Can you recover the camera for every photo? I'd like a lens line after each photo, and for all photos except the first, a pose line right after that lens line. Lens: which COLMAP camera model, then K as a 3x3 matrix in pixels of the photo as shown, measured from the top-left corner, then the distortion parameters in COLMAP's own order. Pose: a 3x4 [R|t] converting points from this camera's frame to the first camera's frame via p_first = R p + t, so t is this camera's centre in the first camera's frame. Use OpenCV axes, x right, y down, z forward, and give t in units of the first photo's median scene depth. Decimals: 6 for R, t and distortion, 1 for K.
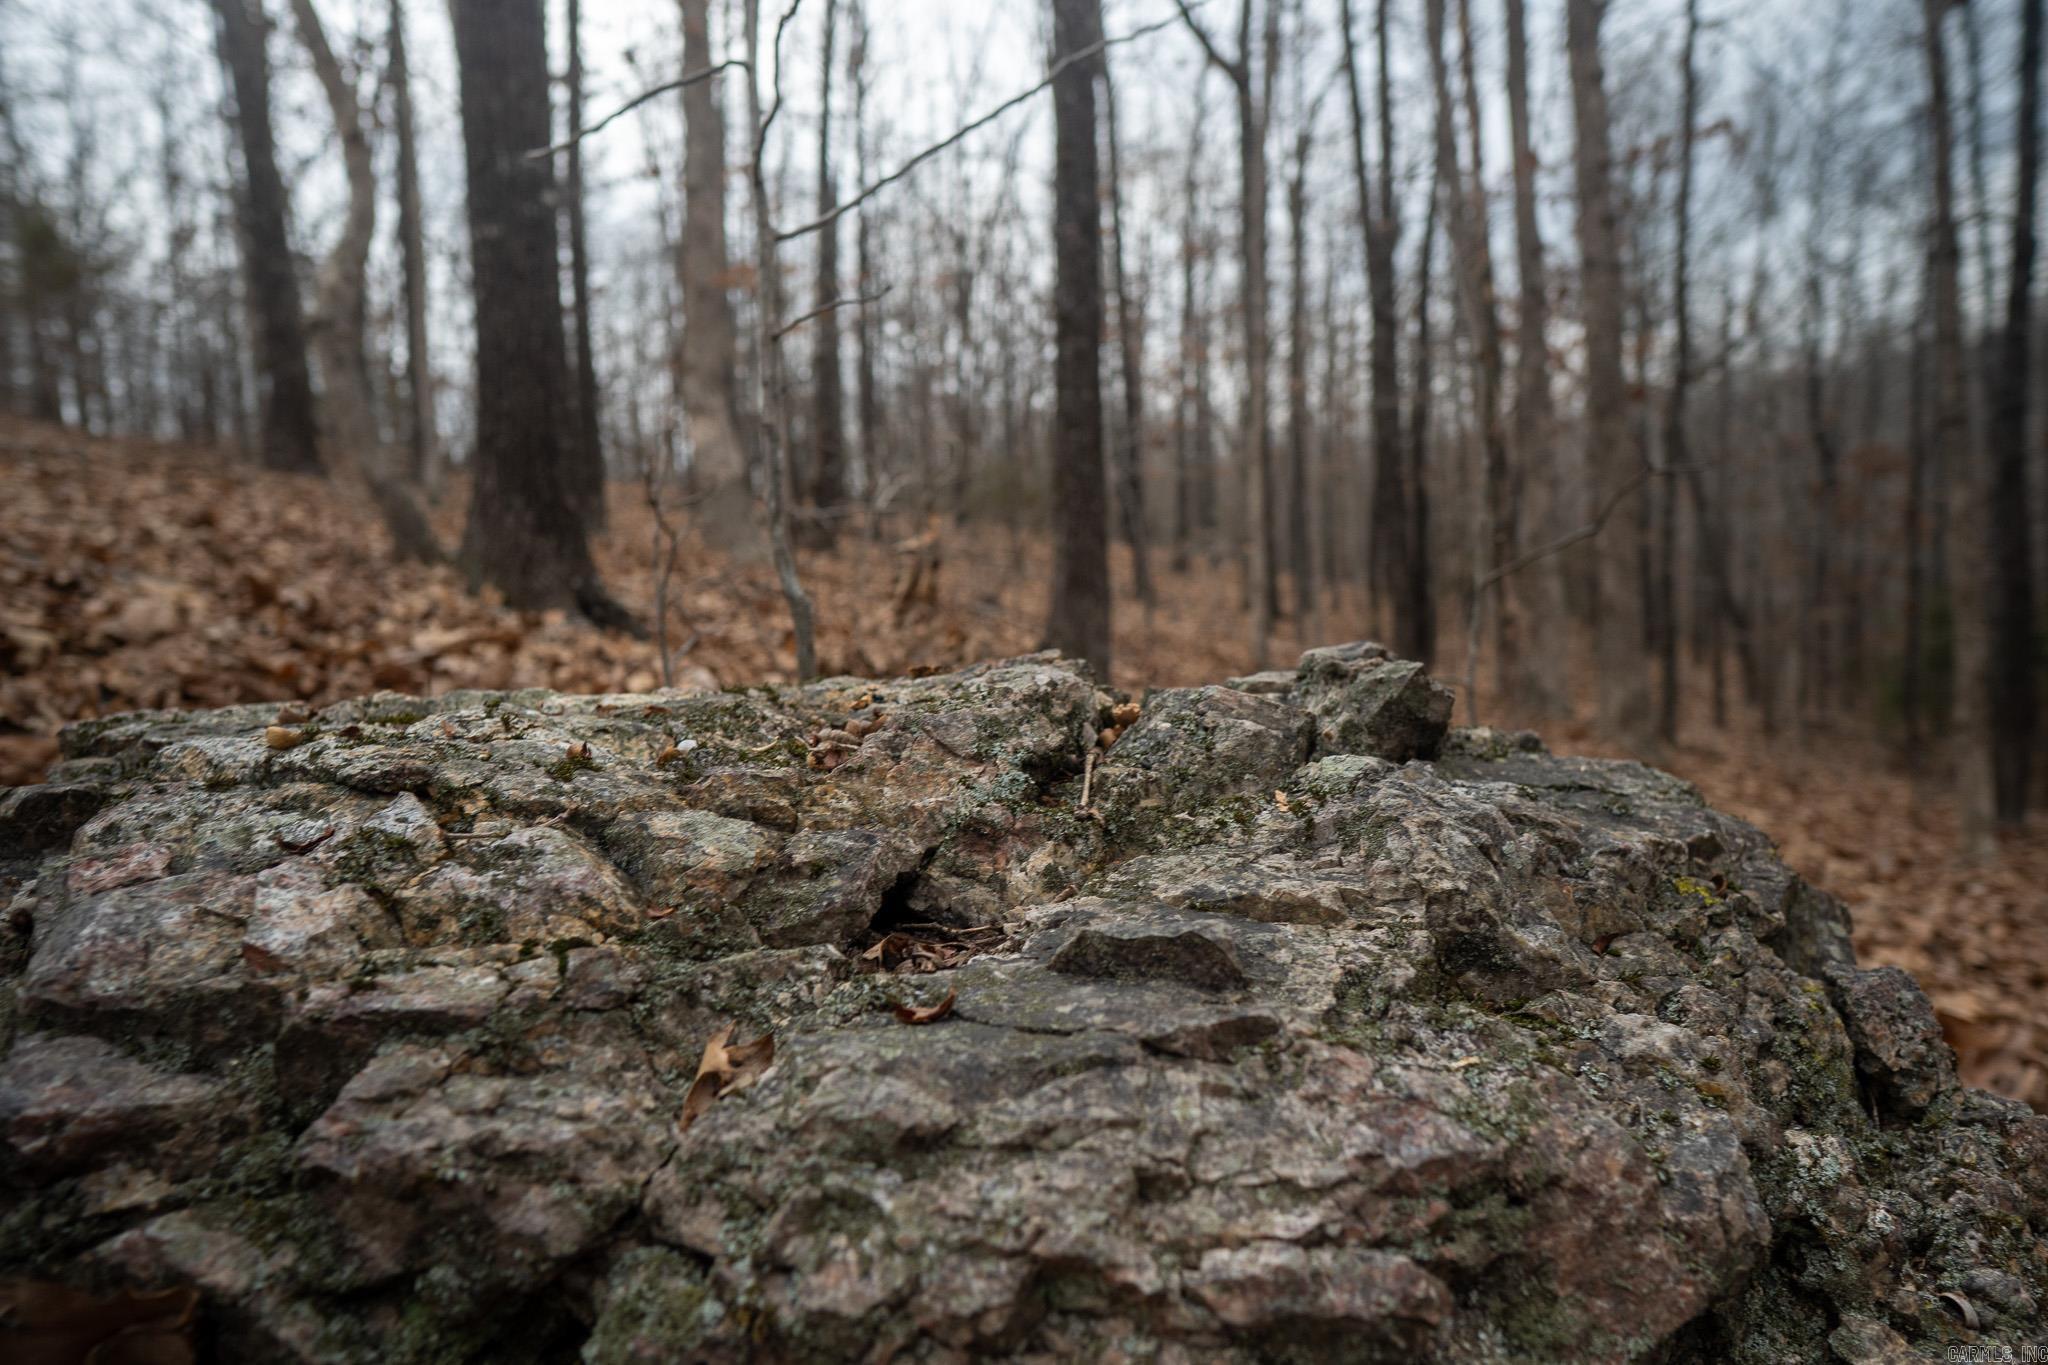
lens RADIAL K [[1463.3, 0, 1023.6], [0, 1463.3, 681.6], [0, 0, 1]] dist [-0.098129, 0.072037]
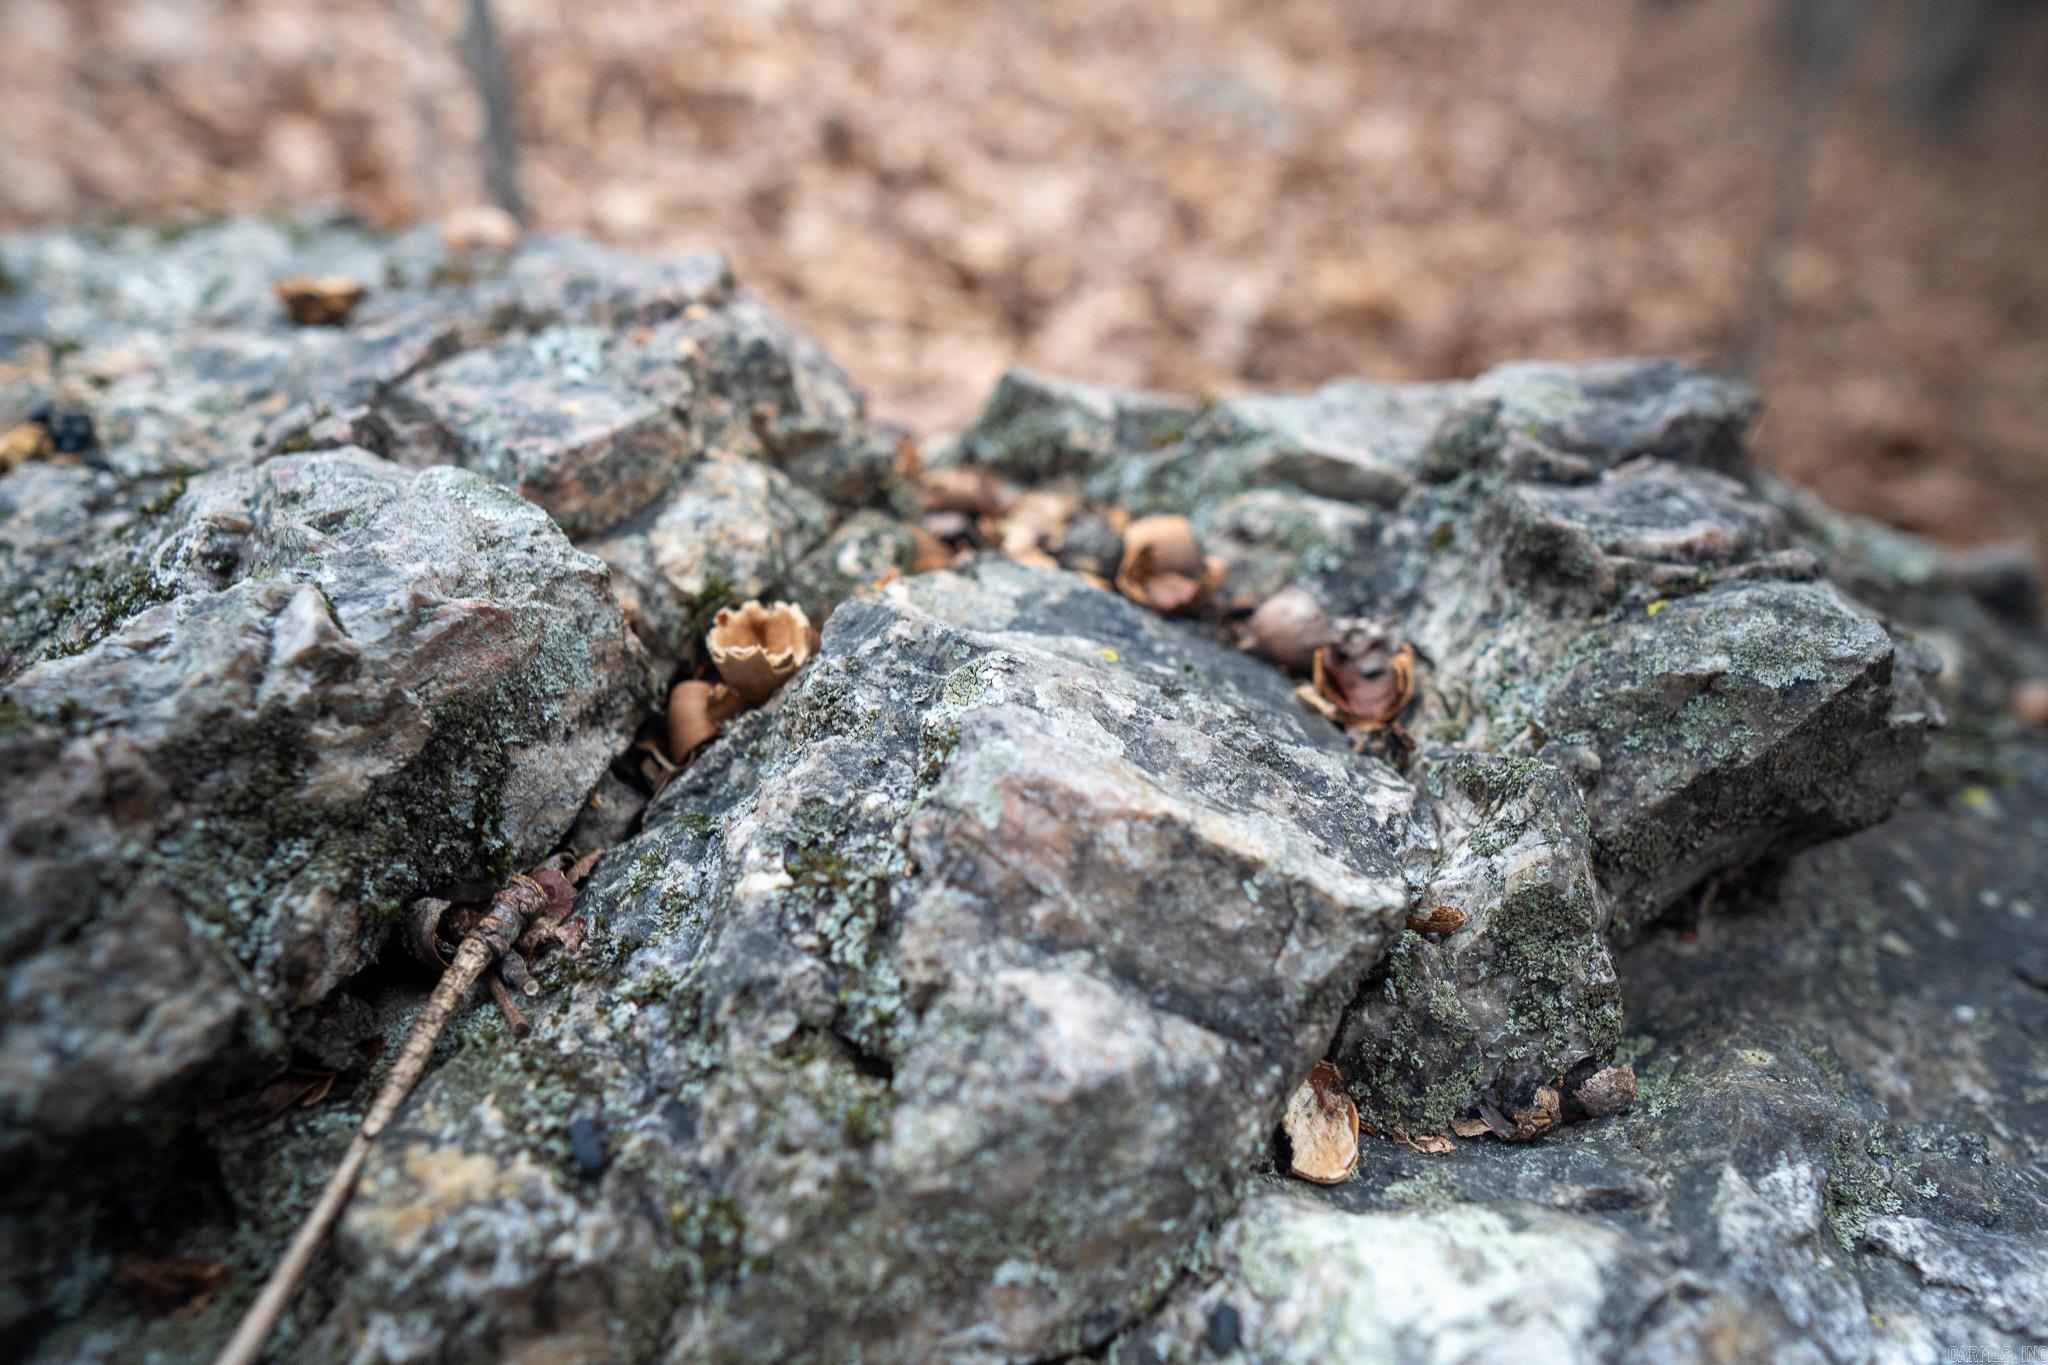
lens RADIAL K [[1463.3, 0, 1025.3], [0, 1463.3, 682.5], [0, 0, 1]] dist [-0.098129, 0.072037]
pose [[0.988115, 0.136677, -0.070350, 0.147452], [-0.088338, 0.879420, 0.467779, -0.113466], [0.125802, -0.456005, 0.881041, 0.783483]]
